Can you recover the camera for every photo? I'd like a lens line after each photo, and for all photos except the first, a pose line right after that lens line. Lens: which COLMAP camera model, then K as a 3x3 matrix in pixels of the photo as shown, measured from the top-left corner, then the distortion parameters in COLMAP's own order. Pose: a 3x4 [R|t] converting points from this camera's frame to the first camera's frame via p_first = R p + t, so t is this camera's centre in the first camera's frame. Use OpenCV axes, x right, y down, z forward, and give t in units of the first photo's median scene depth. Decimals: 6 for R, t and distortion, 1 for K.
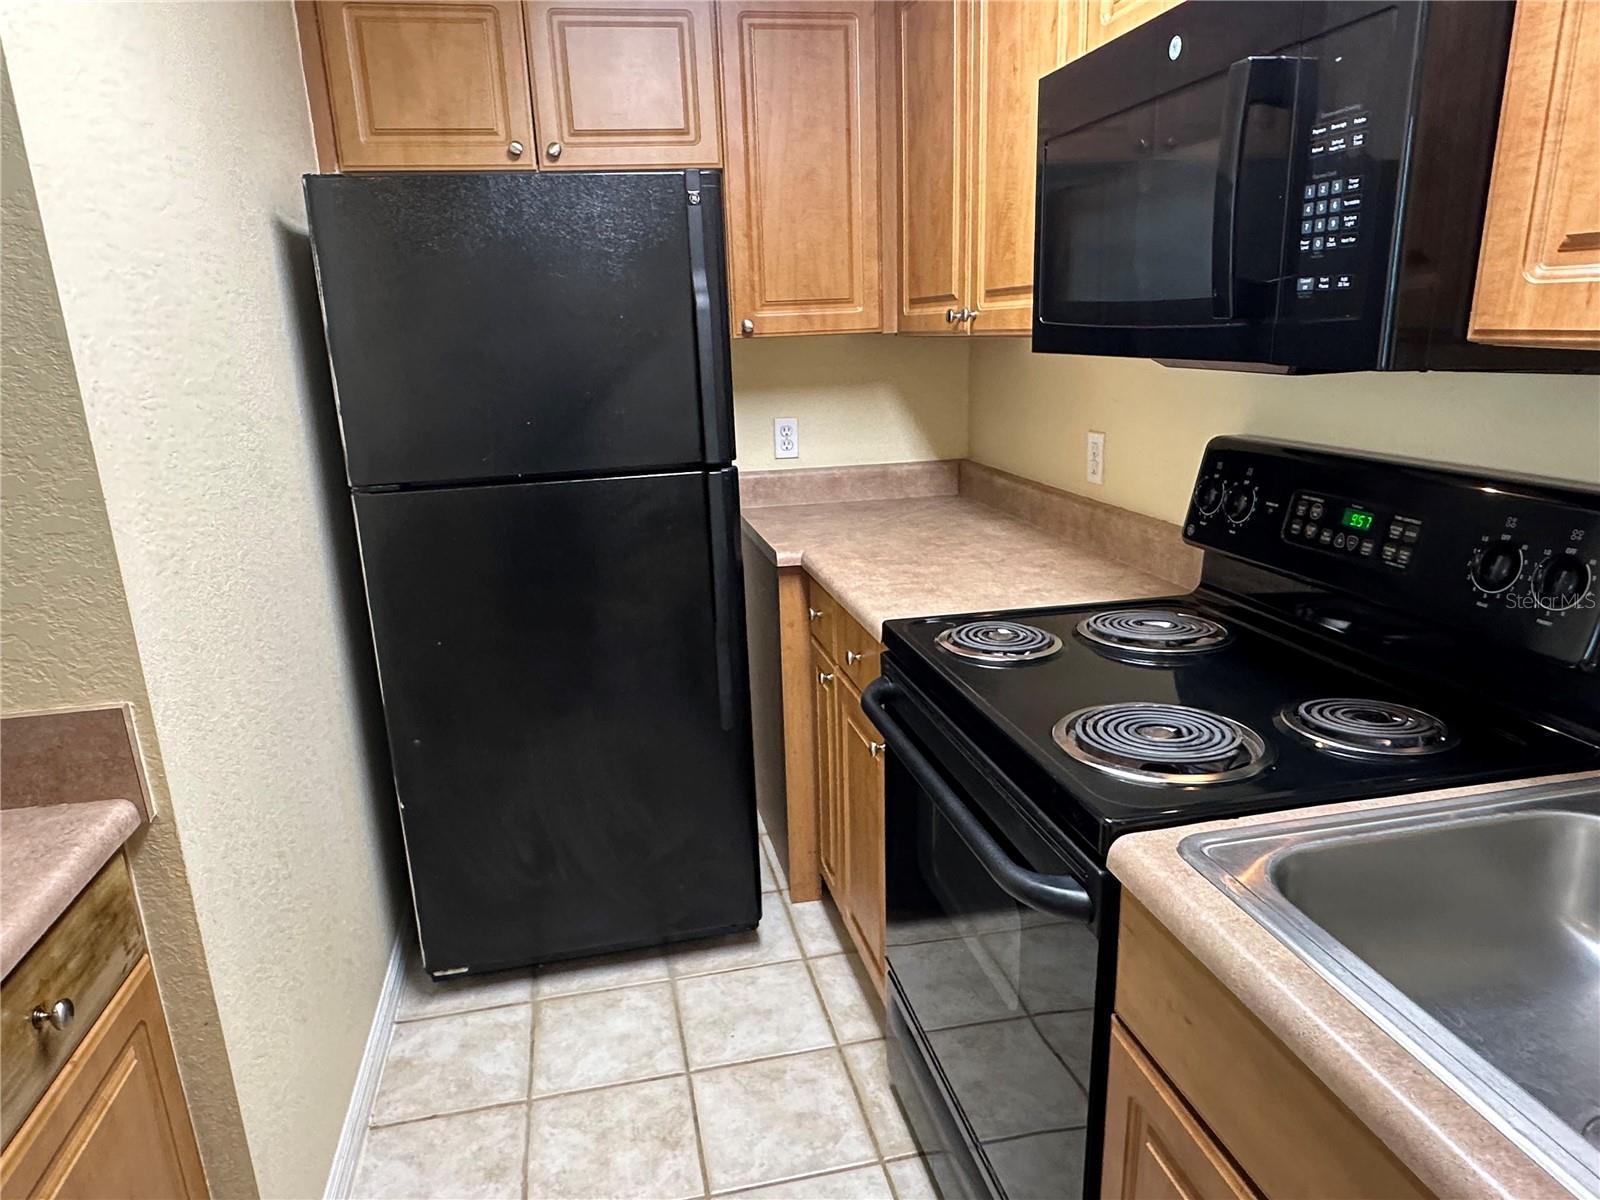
lens RADIAL K [[1012.1, 0, 793.6], [0, 1012.1, 614.1], [0, 0, 1]] dist [-0.005374, -0.002703]
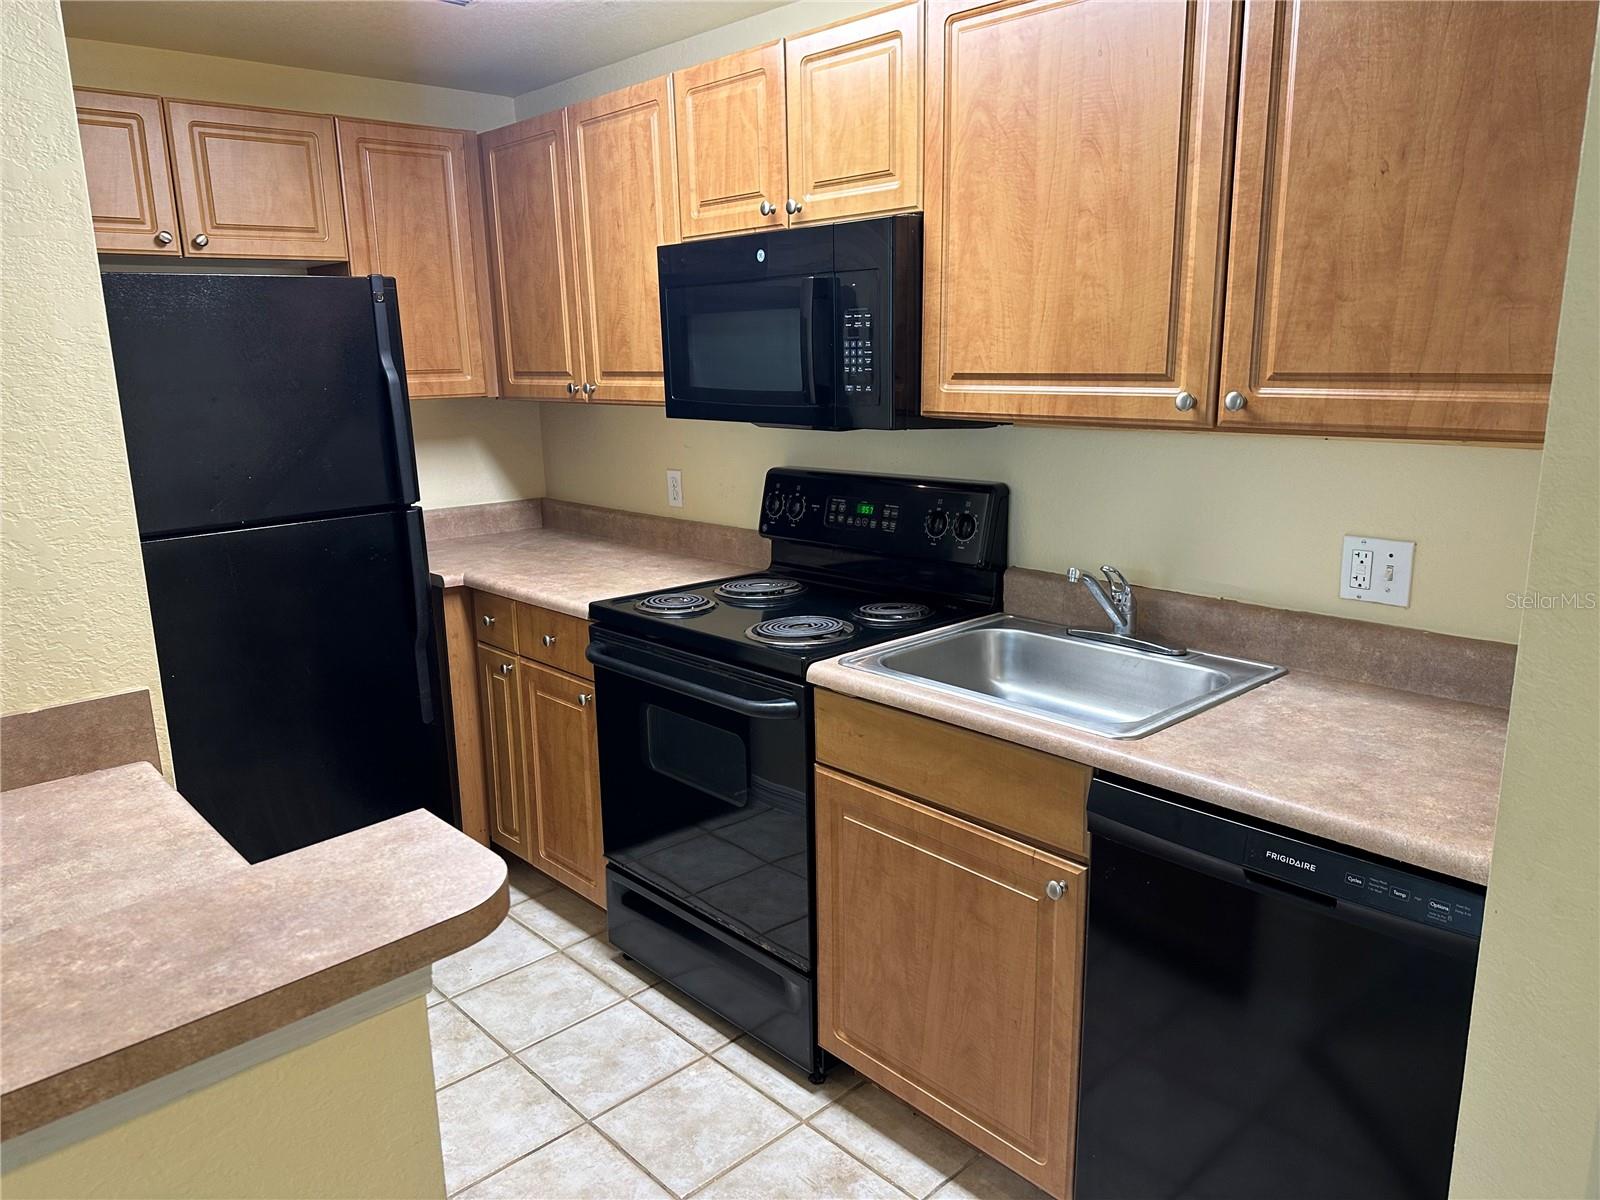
lens RADIAL K [[1126.8, 0, 800.0], [0, 1126.8, 600.0], [0, 0, 1]] dist [0.121969, -0.212605]
pose [[0.852835, -0.096651, 0.513158, -0.447131], [0.134682, 0.990185, -0.037335, 0.095832], [-0.504513, 0.100954, 0.857482, -0.490068]]
